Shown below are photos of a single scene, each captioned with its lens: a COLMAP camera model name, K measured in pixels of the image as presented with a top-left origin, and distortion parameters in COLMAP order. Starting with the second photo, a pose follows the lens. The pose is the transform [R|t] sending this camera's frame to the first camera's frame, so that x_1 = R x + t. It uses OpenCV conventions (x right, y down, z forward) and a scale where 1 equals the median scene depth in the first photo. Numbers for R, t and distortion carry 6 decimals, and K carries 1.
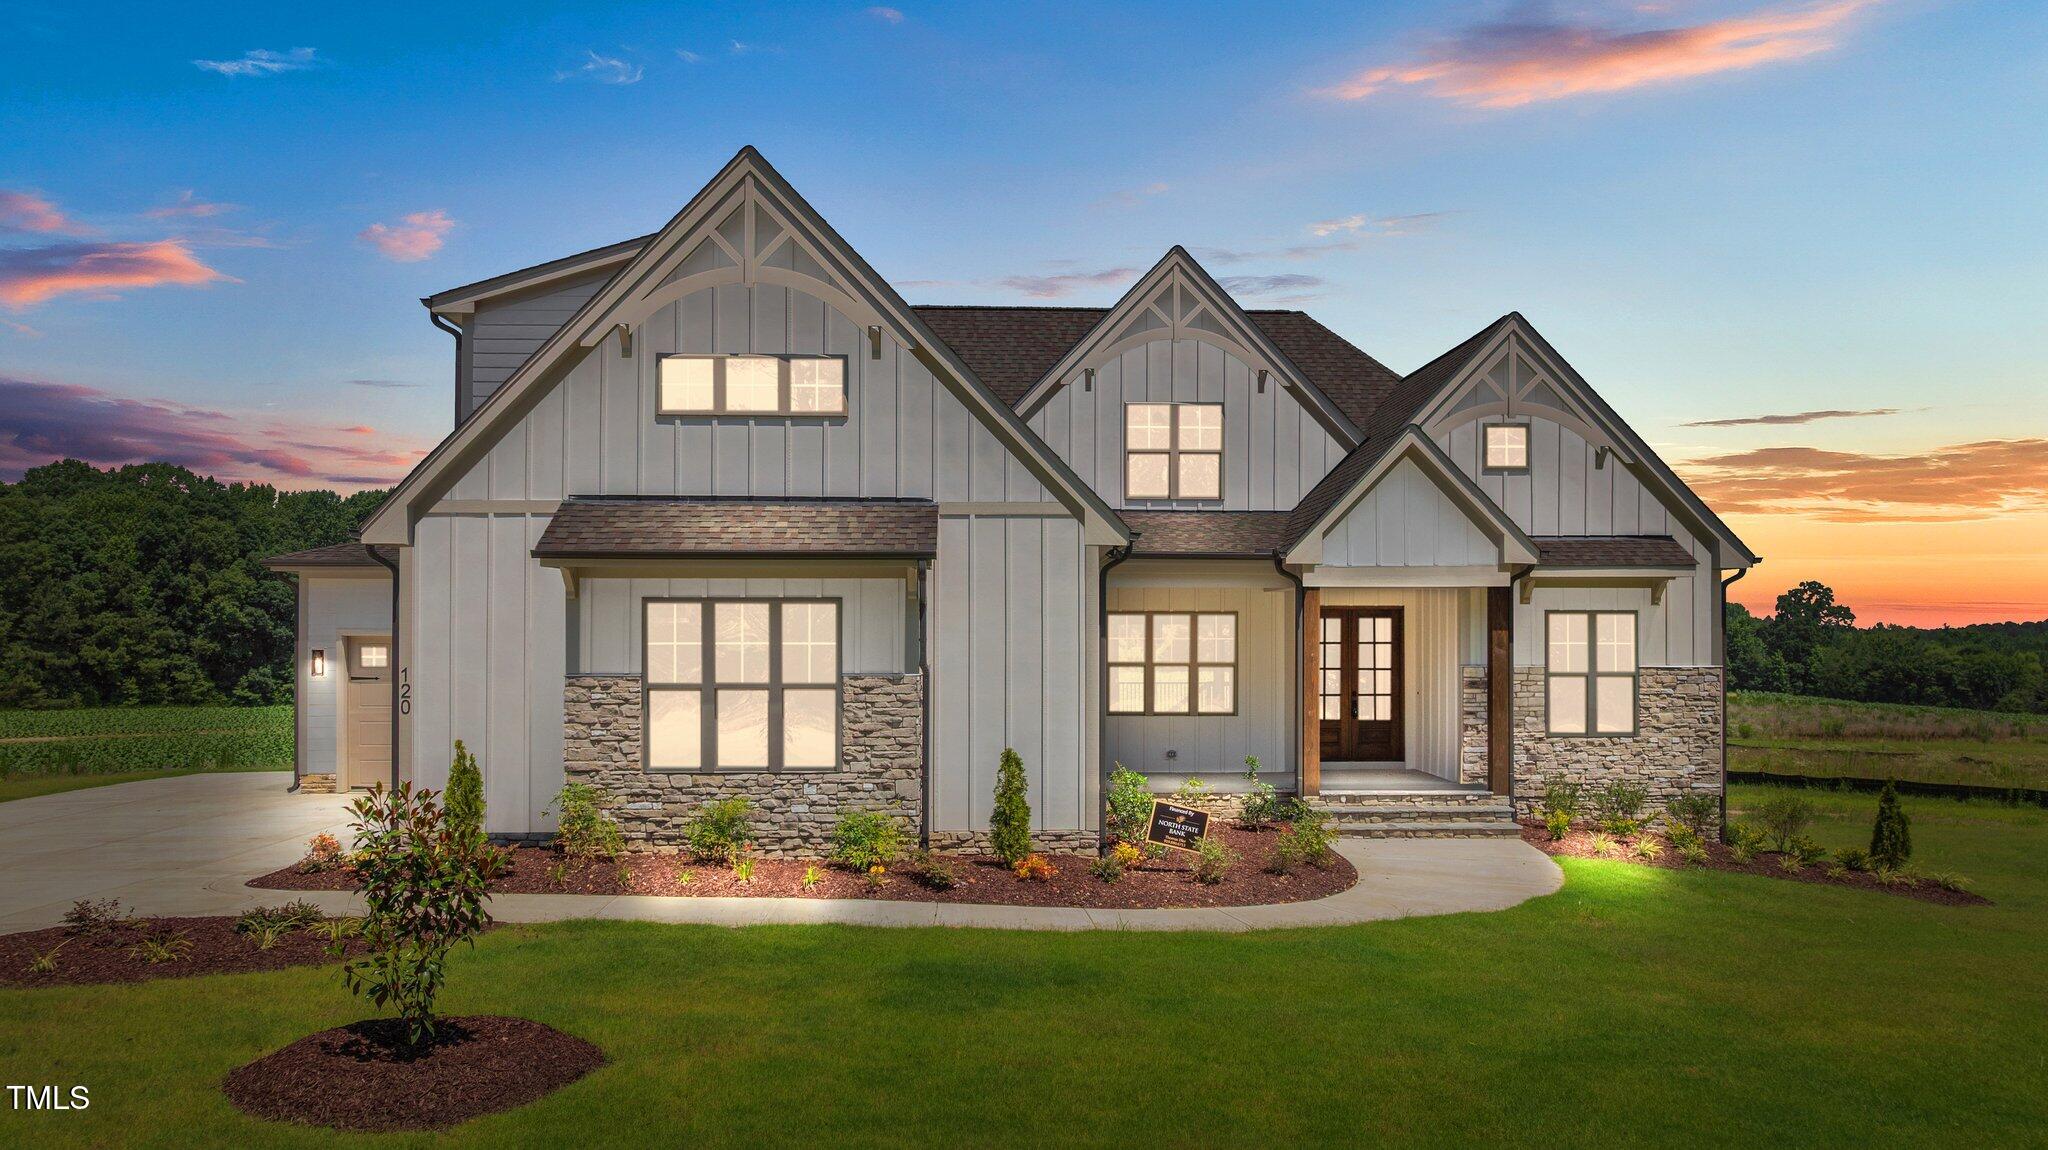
lens RADIAL K [[1458.5, 0, 1032.3], [0, 1458.5, 604.8], [0, 0, 1]] dist [-0.014108, 0.017593]
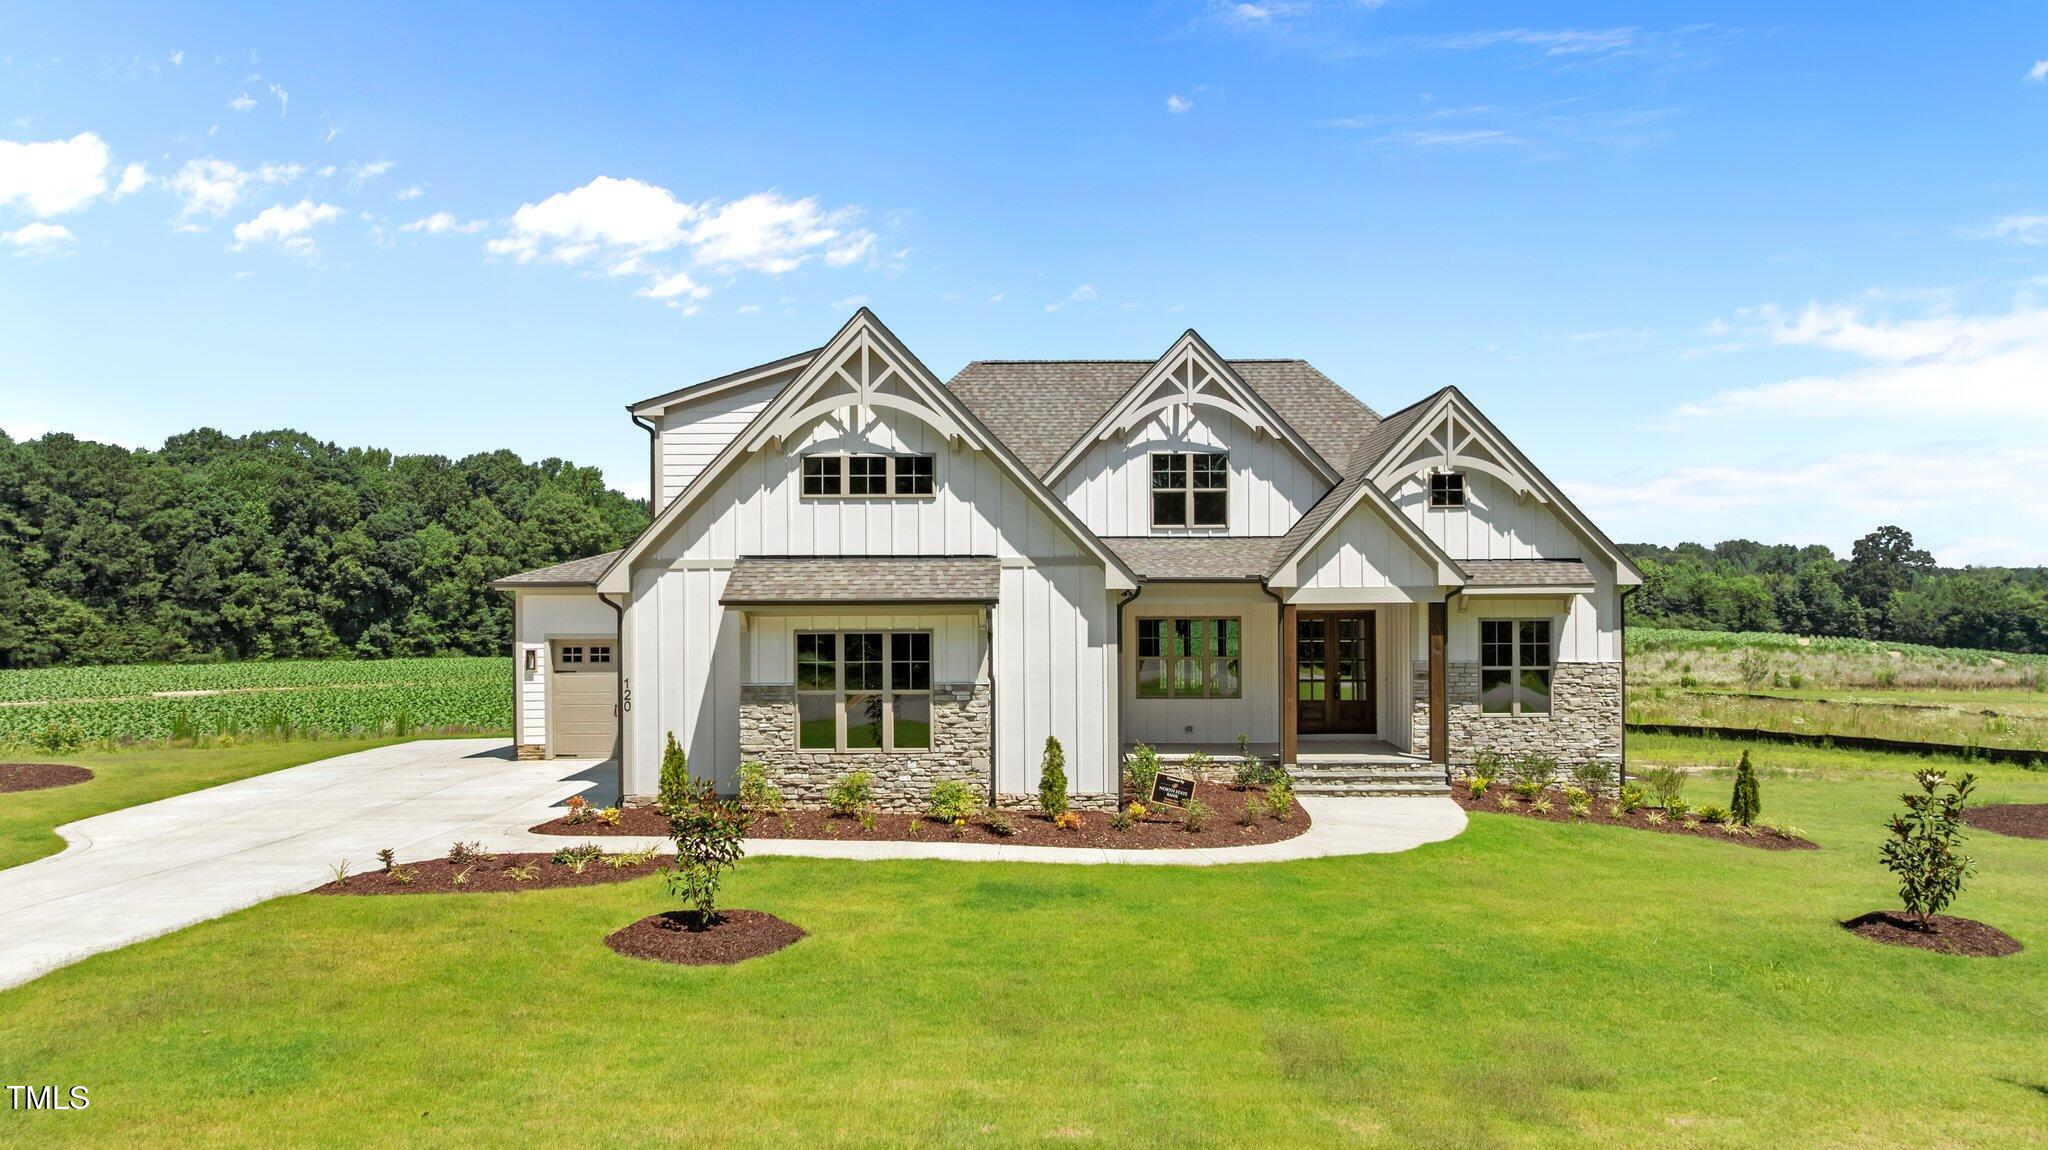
lens RADIAL K [[1448.8, 0, 1034.6], [0, 1448.8, 565.1], [0, 0, 1]] dist [-0.000802, -0.000415]
pose [[0.998632, -0.006361, -0.051906, 0.031600], [0.006940, 0.999916, 0.010976, -0.062851], [0.051832, -0.011321, 0.998592, -0.305186]]
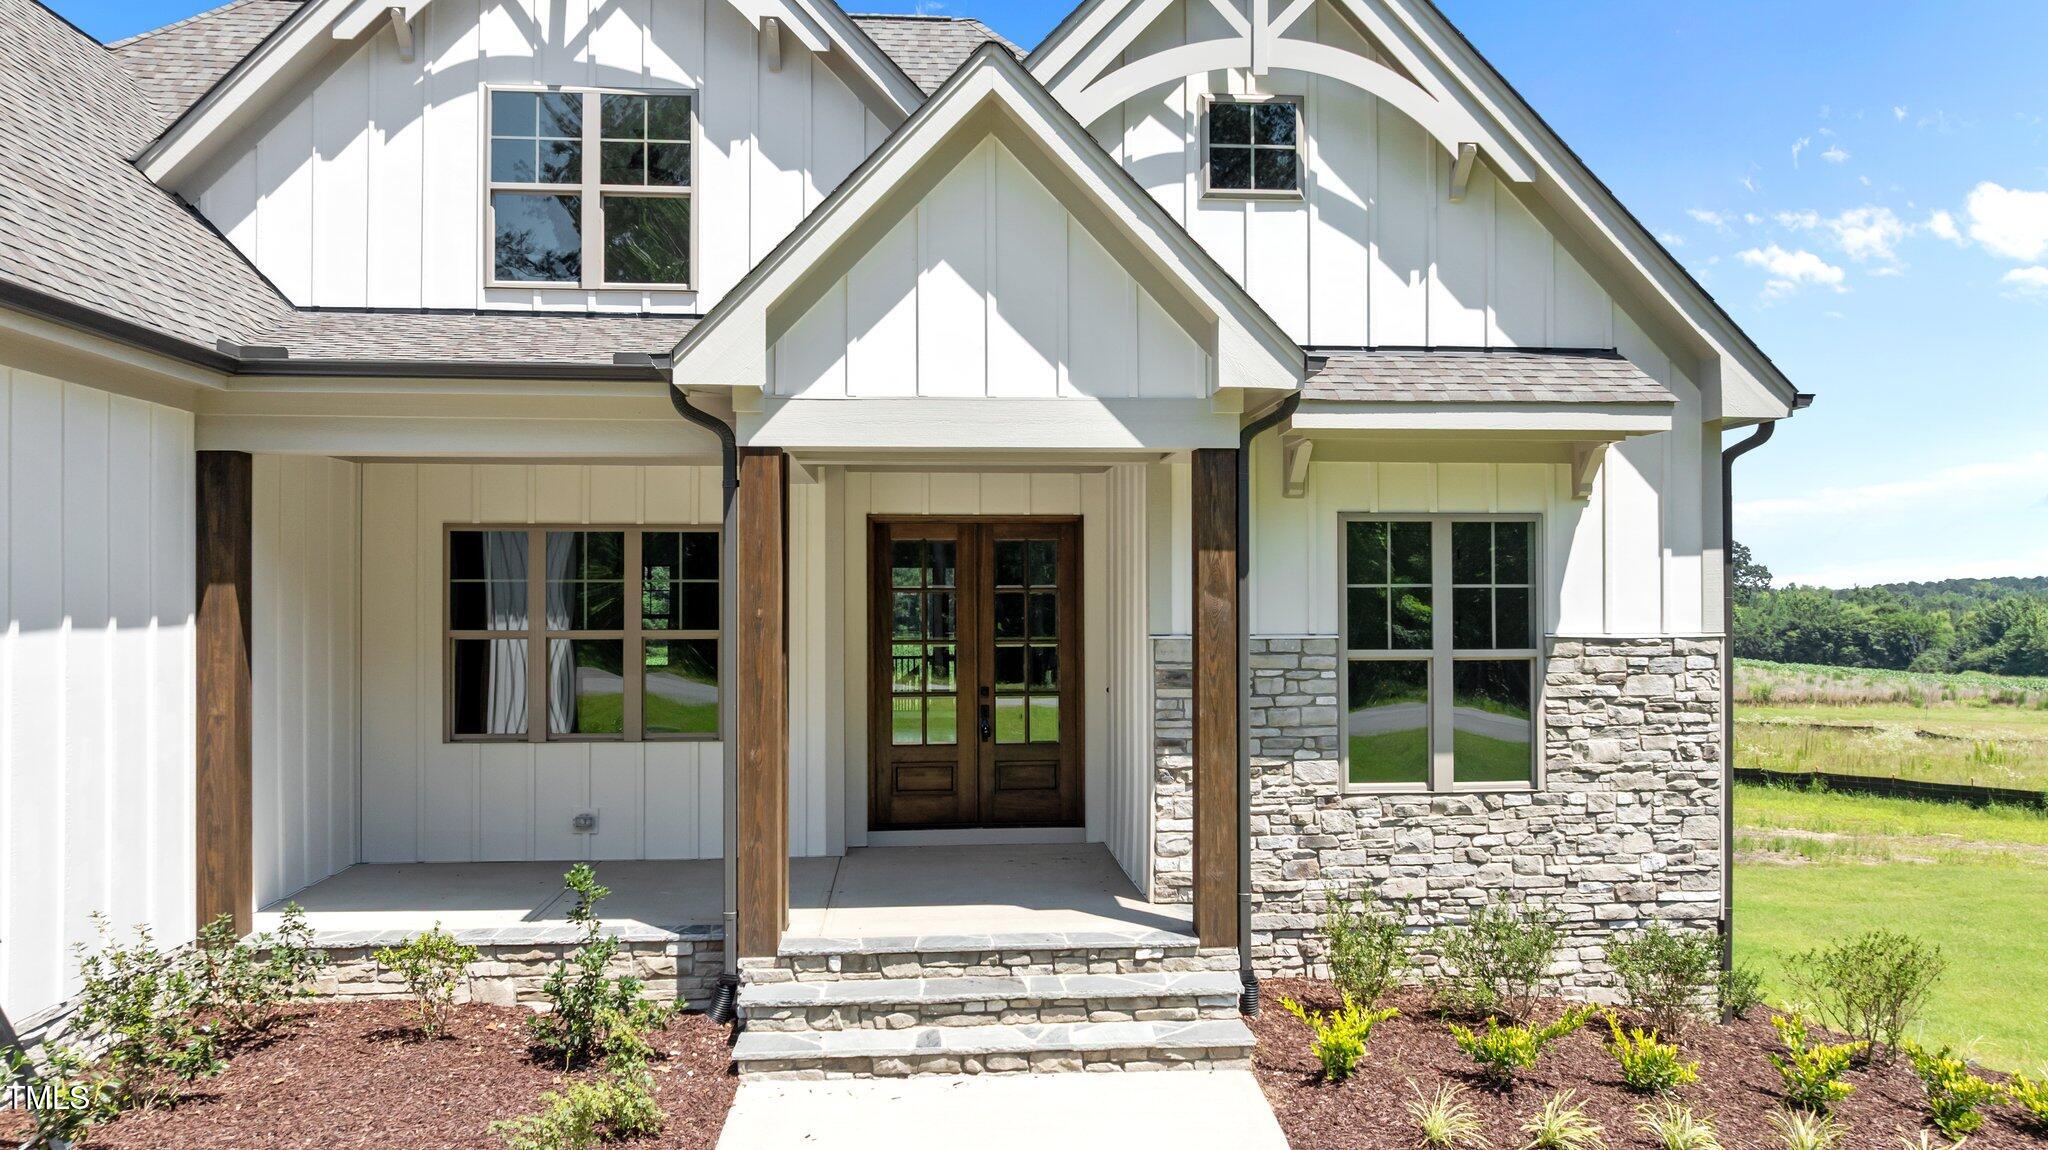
lens RADIAL K [[1452.7, 0, 1031.5], [0, 1452.7, 572.3], [0, 0, 1]] dist [0.000010, -0.001417]
pose [[0.998863, -0.001662, 0.047639, 0.250559], [0.001497, 0.999993, 0.003491, 0.021720], [-0.047645, -0.003415, 0.998859, 0.591142]]
